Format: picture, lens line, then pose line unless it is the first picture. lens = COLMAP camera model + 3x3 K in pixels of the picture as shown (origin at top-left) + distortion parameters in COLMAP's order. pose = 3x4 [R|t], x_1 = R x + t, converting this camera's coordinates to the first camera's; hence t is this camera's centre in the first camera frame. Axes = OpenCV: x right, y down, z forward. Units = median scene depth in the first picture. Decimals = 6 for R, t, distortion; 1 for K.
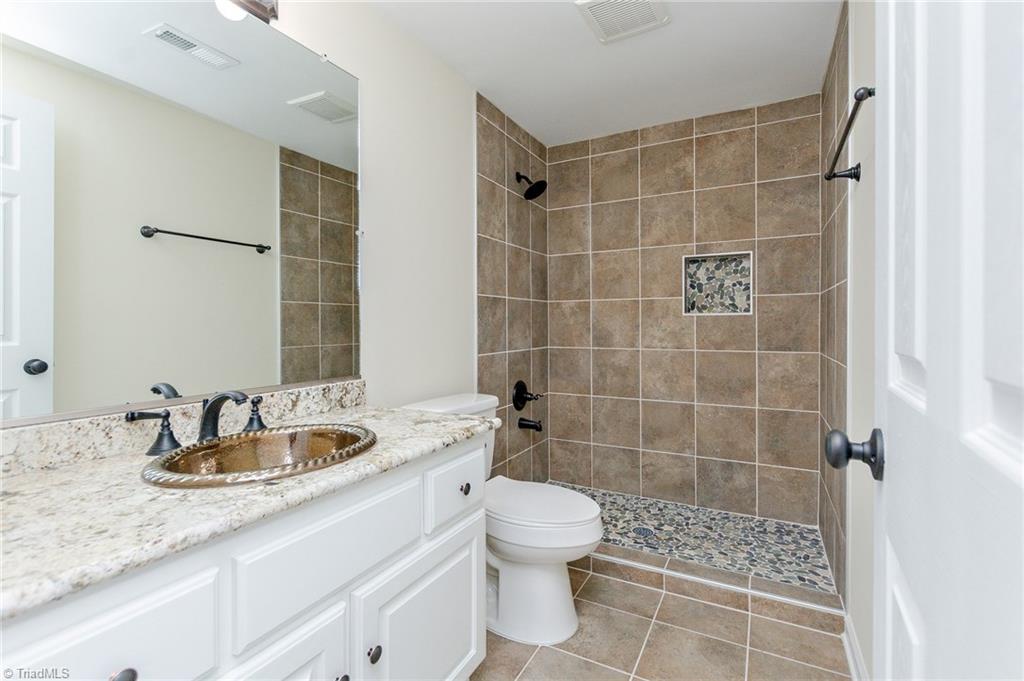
lens RADIAL K [[476.1, 0, 494.7], [0, 476.1, 340.0], [0, 0, 1]] dist [0.003232, 0.000271]
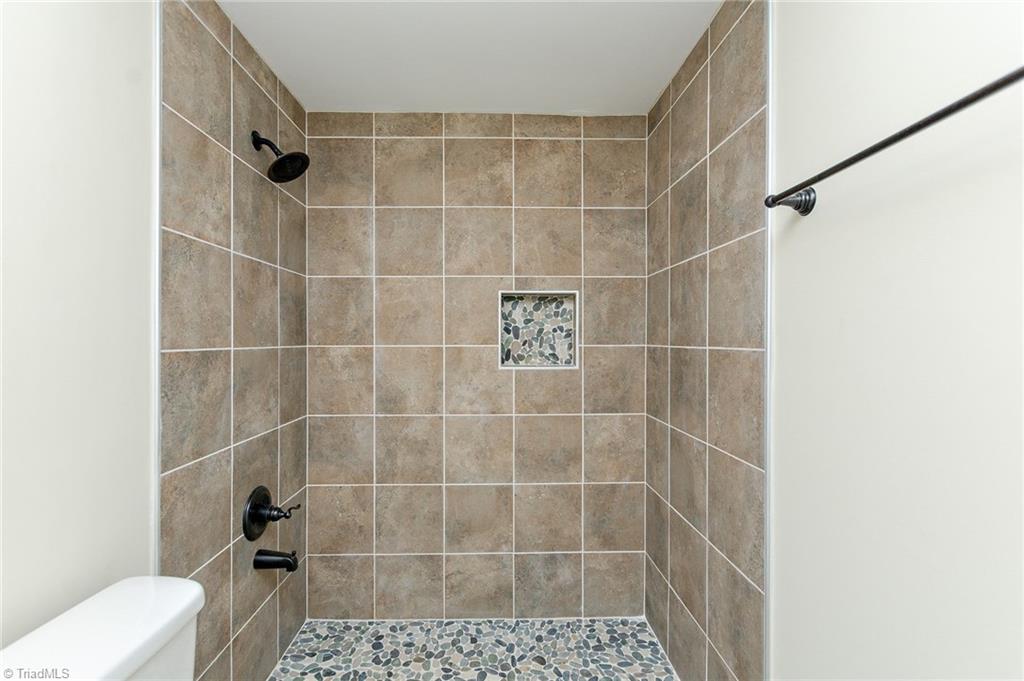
lens RADIAL K [[476.1, 0, 494.7], [0, 476.1, 340.0], [0, 0, 1]] dist [0.003232, 0.000271]
pose [[0.871812, 0.007742, 0.489780, 0.019185], [0.008914, 0.999459, -0.031665, -0.074672], [-0.489760, 0.031972, 0.871271, 0.346250]]
